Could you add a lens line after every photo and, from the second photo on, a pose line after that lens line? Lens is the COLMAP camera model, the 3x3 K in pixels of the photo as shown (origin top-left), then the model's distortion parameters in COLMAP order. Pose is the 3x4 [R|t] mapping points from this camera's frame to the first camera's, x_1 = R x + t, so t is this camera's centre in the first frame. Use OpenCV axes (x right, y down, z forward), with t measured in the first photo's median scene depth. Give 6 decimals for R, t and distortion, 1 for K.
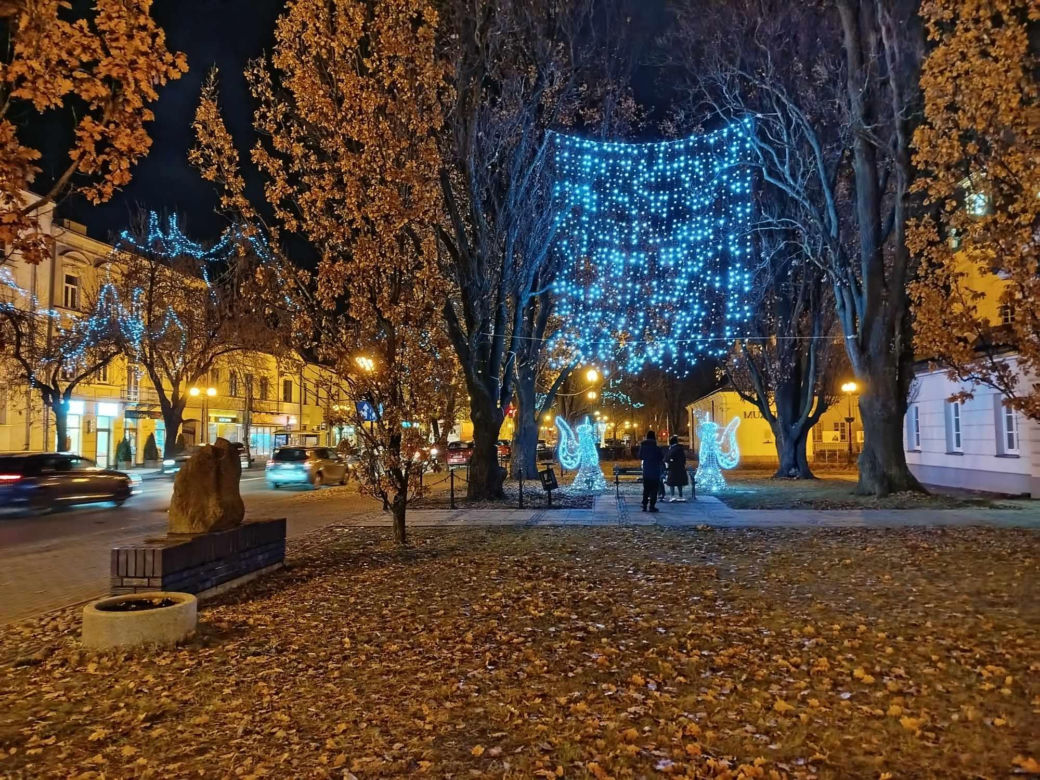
lens RADIAL K [[739.9, 0, 514.2], [0, 739.9, 399.4], [0, 0, 1]] dist [0.052015, -0.040443]
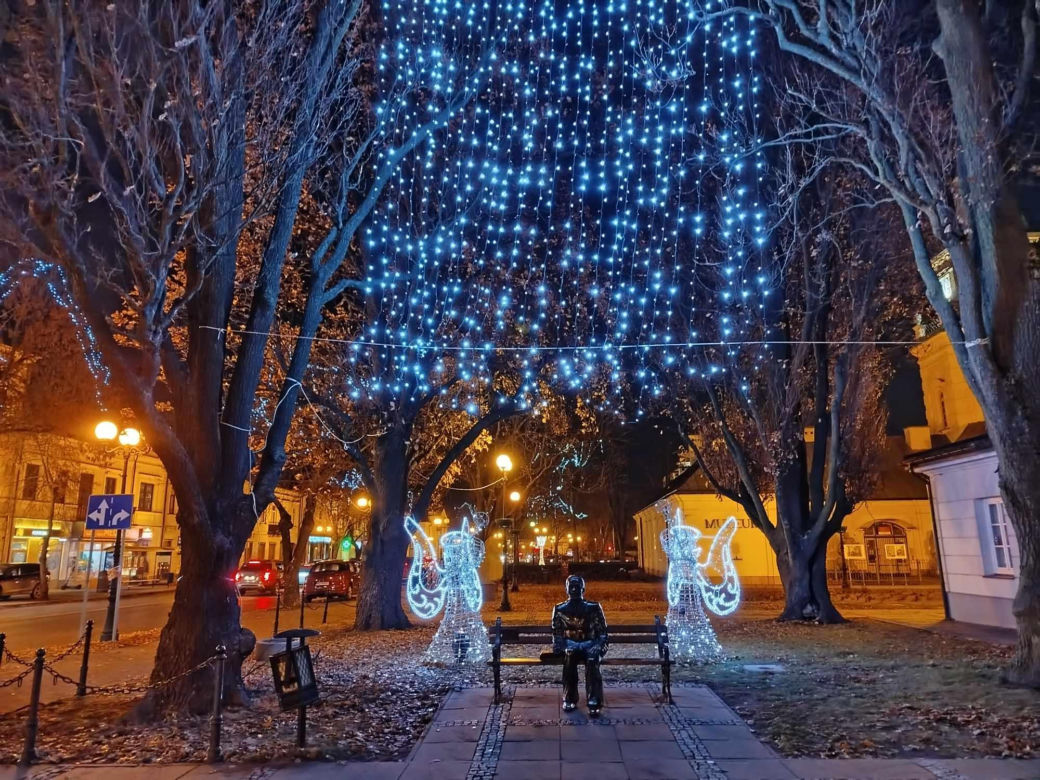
lens RADIAL K [[739.9, 0, 523.2], [0, 739.9, 384.2], [0, 0, 1]] dist [0.052015, -0.040443]
pose [[0.996467, 0.014451, 0.082737, 0.118557], [-0.000131, 0.985353, -0.170528, 0.025022], [-0.083990, 0.169915, 0.981873, 0.545111]]
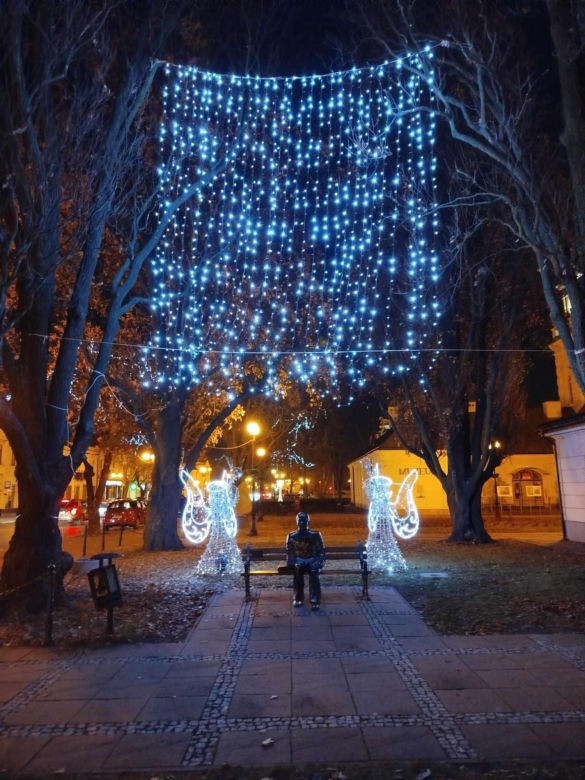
lens RADIAL K [[554.9, 0, 294.6], [0, 554.9, 388.6], [0, 0, 1]] dist [0.052015, -0.040443]
pose [[0.991081, 0.016249, 0.132267, 0.116585], [0.001223, 0.991387, -0.130956, 0.018801], [-0.133256, 0.129950, 0.982525, 0.518910]]
